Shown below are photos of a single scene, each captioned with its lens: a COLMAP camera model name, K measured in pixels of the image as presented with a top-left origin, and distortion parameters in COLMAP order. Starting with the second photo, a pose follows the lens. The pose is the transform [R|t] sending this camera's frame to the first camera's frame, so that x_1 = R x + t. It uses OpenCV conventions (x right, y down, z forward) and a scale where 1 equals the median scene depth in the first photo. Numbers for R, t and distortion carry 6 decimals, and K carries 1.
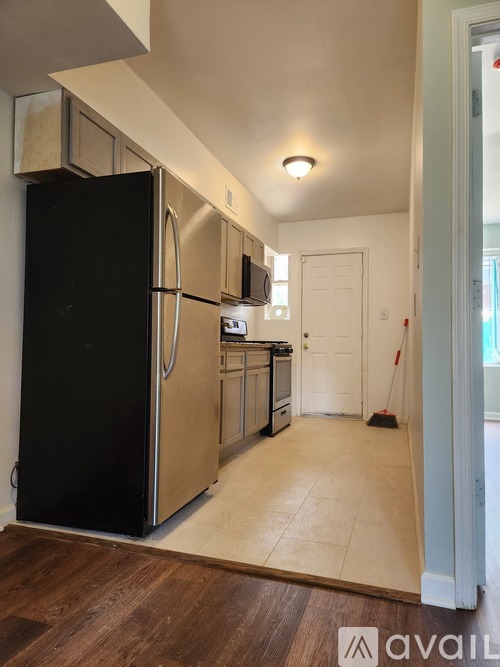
lens RADIAL K [[454.7, 0, 249.2], [0, 454.7, 334.9], [0, 0, 1]] dist [-0.008799, -0.004211]
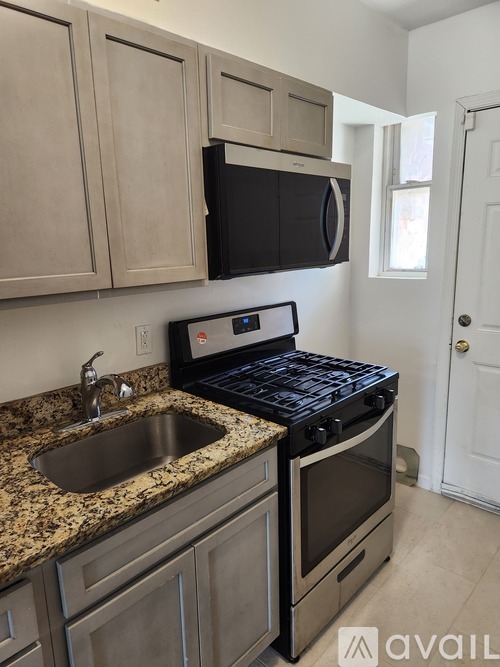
lens RADIAL K [[454.7, 0, 250.2], [0, 454.7, 332.2], [0, 0, 1]] dist [-0.008799, -0.004211]
pose [[0.905008, 0.048584, -0.422611, 0.122934], [0.051977, 0.973384, 0.223210, -0.089468], [0.422207, -0.223973, 0.878395, 0.554738]]
